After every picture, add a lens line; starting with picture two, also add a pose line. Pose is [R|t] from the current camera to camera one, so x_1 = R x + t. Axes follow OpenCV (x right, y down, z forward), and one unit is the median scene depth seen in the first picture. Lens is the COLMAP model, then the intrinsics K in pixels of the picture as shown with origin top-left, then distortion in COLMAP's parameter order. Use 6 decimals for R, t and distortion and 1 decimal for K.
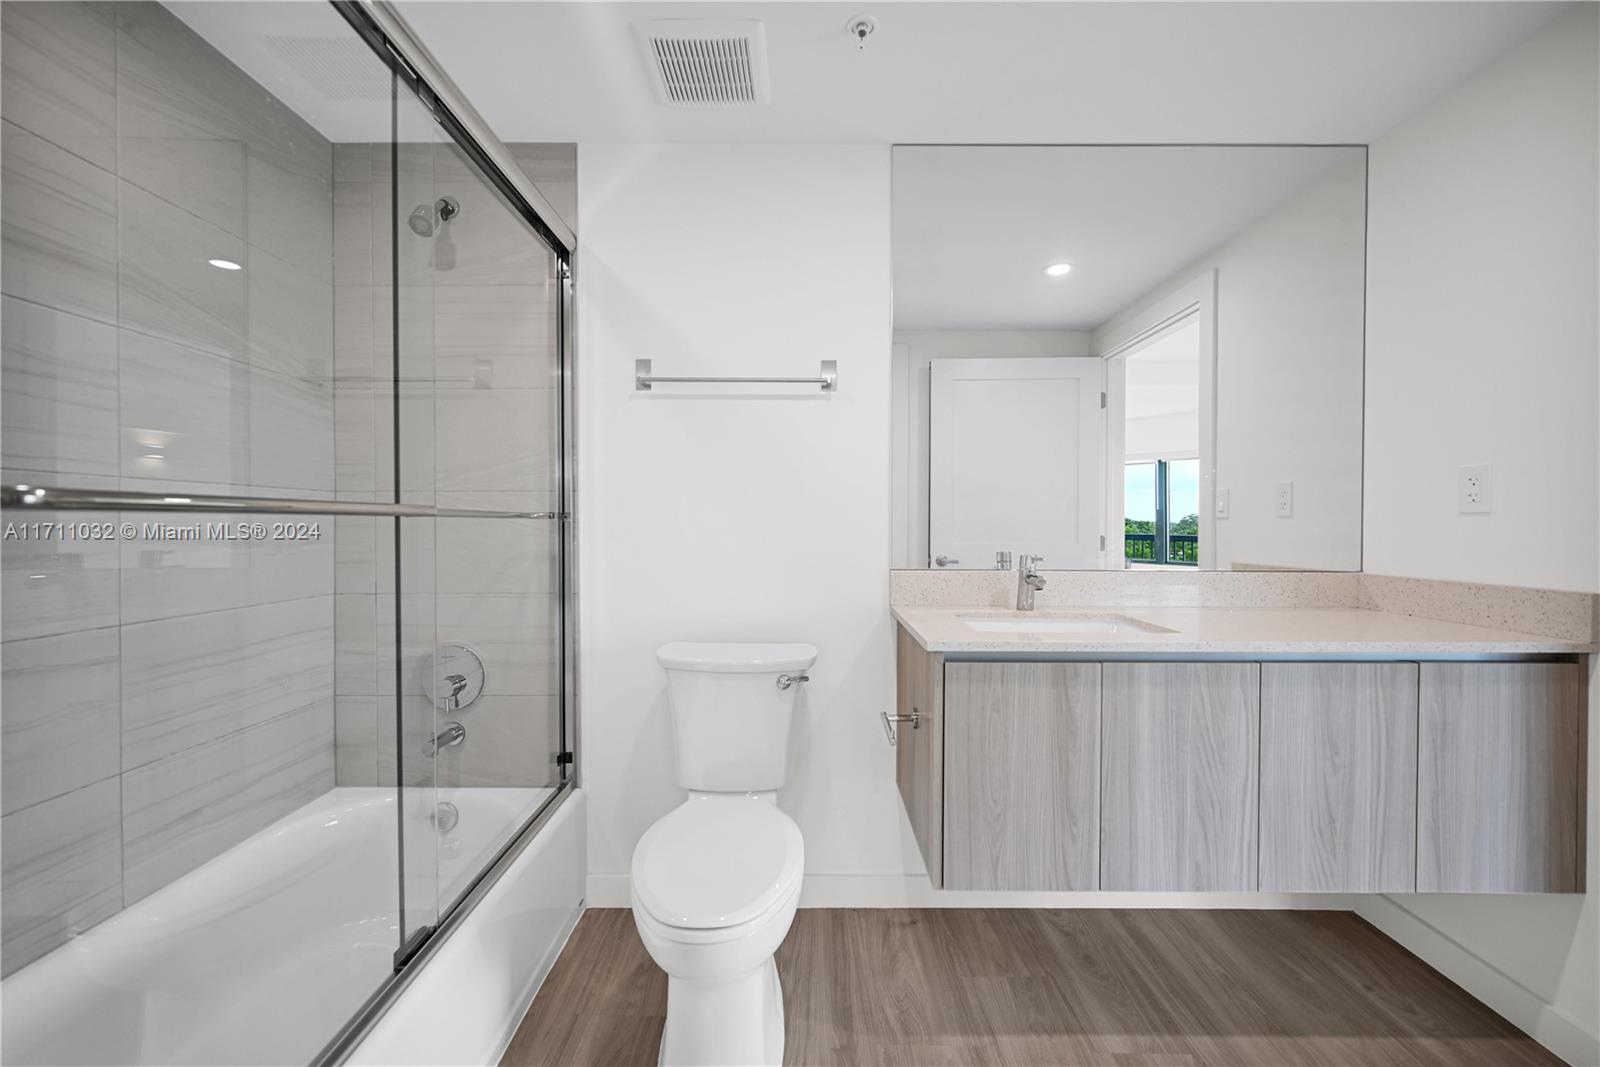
lens RADIAL K [[646.5, 0, 799.9], [0, 646.5, 536.3], [0, 0, 1]] dist [-0.000039, -0.000063]
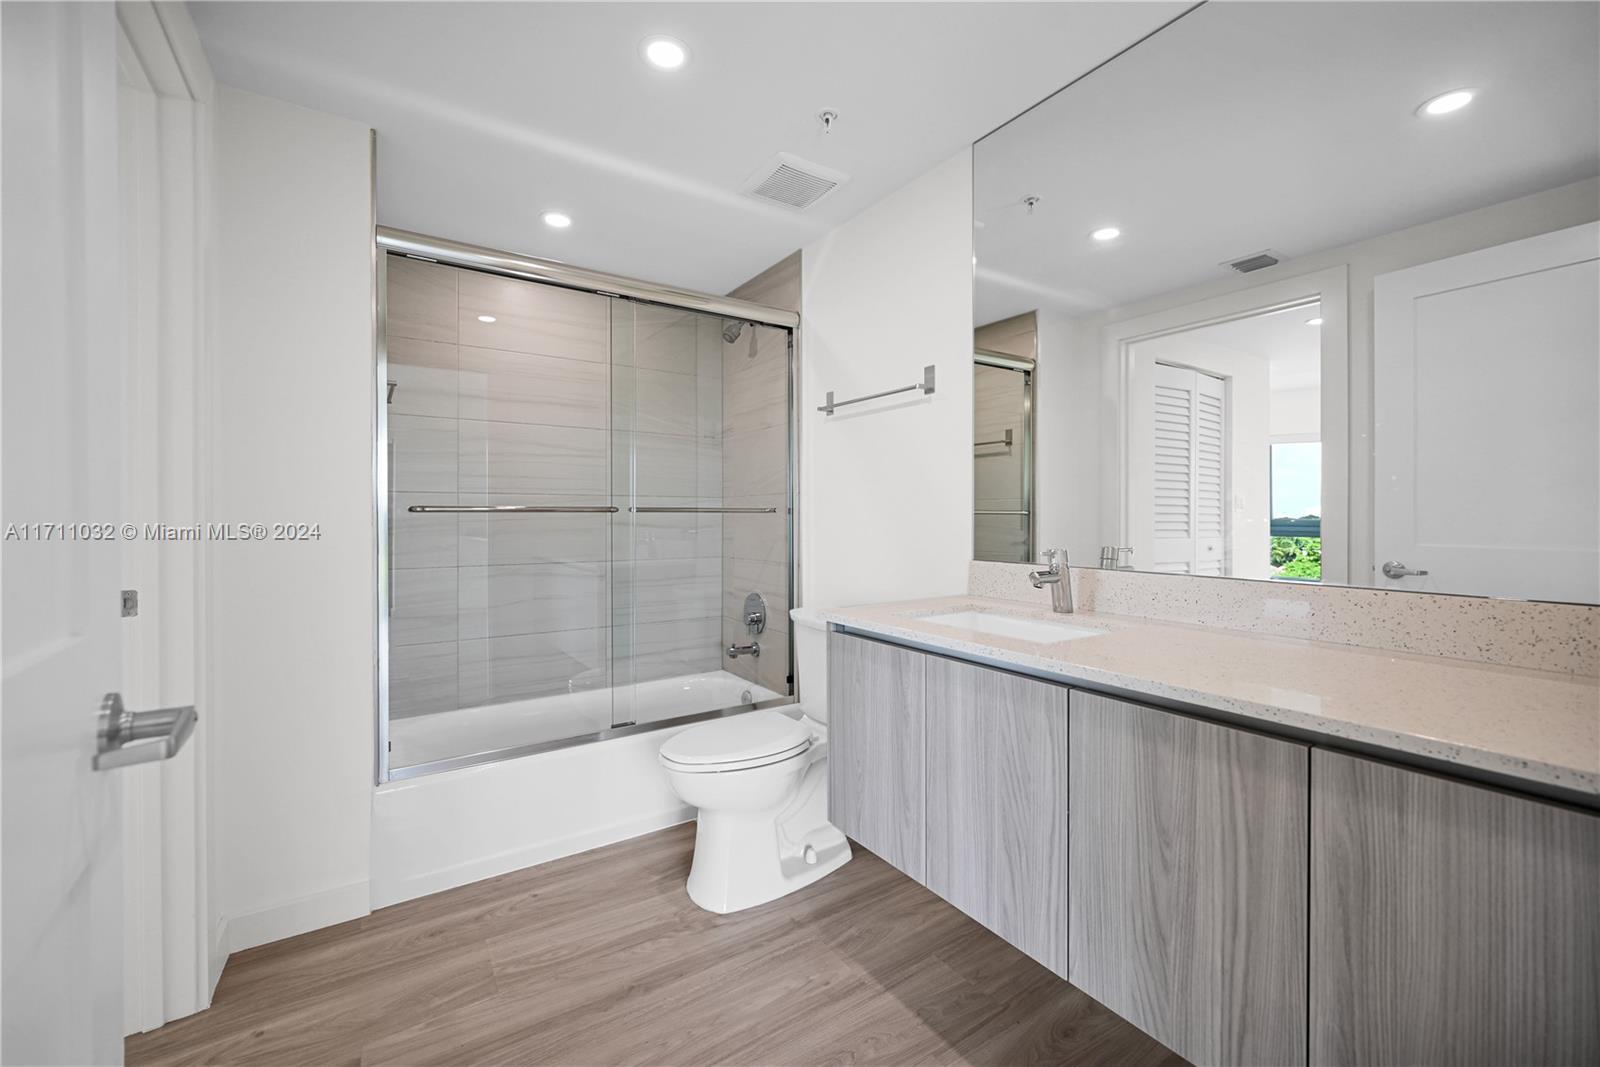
lens RADIAL K [[651.0, 0, 793.2], [0, 651.0, 524.9], [0, 0, 1]] dist [-0.001362, -0.000259]
pose [[0.551333, 0.007957, -0.834247, 1.176953], [-0.014998, 0.999887, -0.000375, 0.002360], [0.834150, 0.012719, 0.551391, 0.280078]]
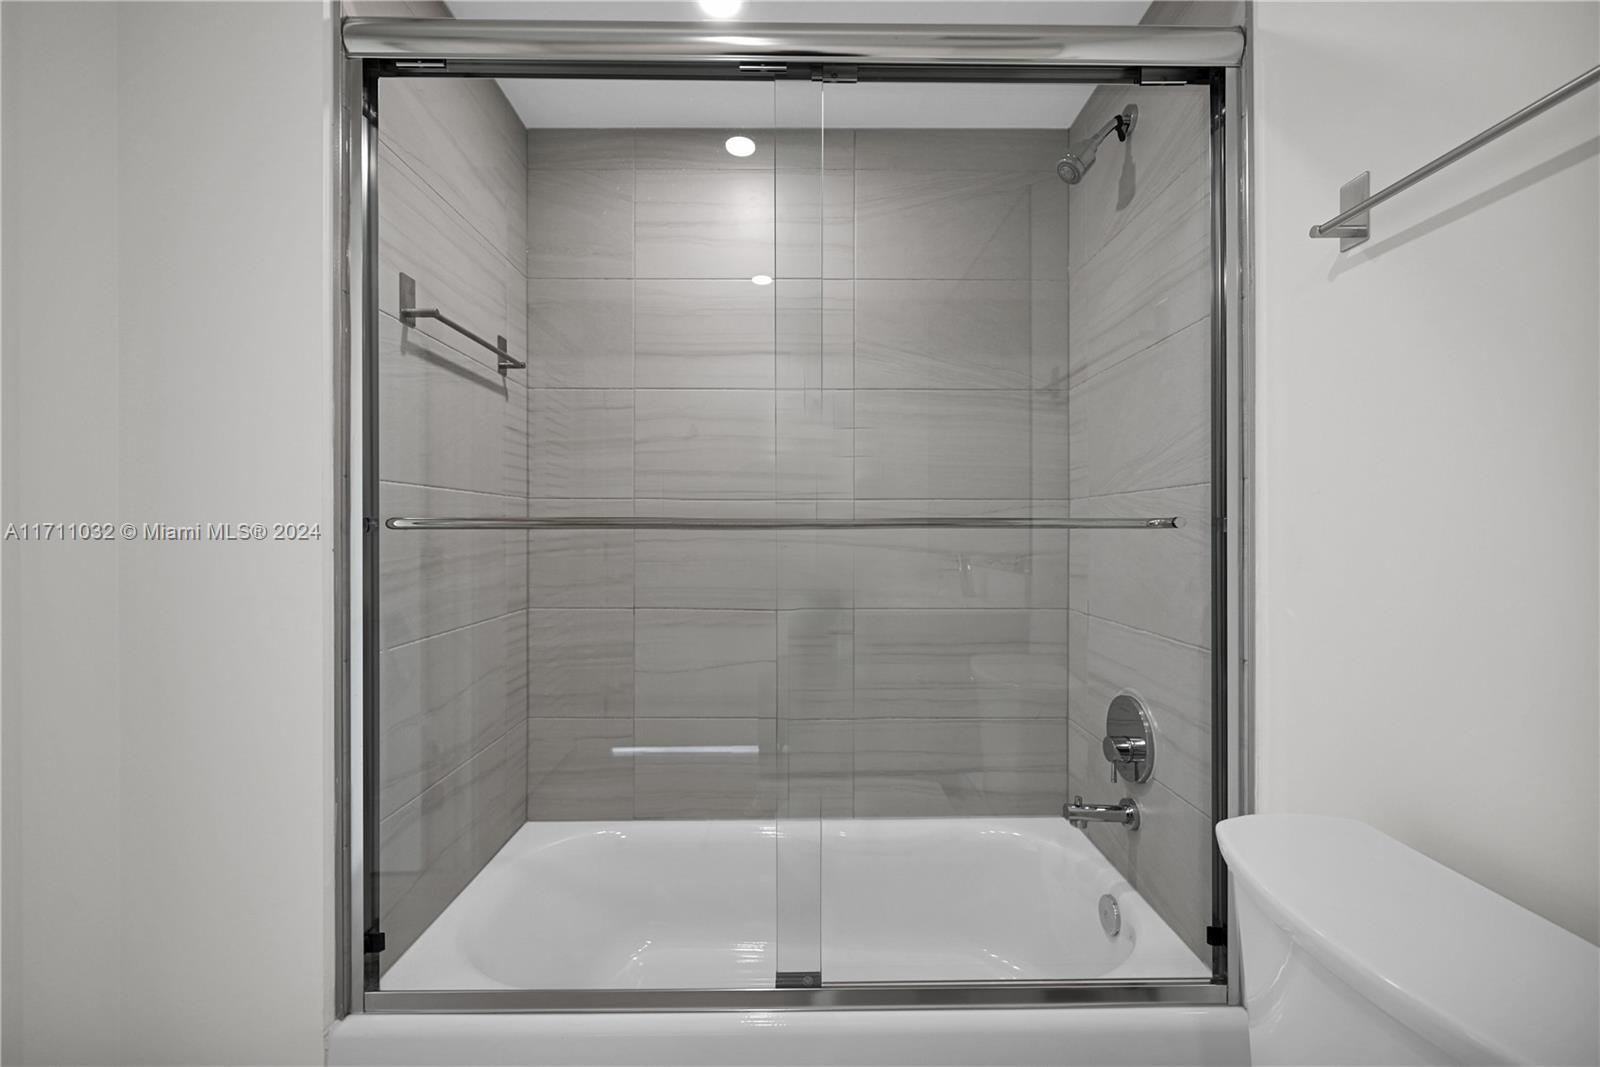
lens RADIAL K [[651.4, 0, 803.2], [0, 651.4, 533.7], [0, 0, 1]] dist [0.000976, 0.000044]
pose [[0.013601, 0.002573, -0.999904, 0.307188], [-0.019211, 0.999813, 0.002311, -0.019986], [0.999723, 0.019178, 0.013647, 0.848606]]
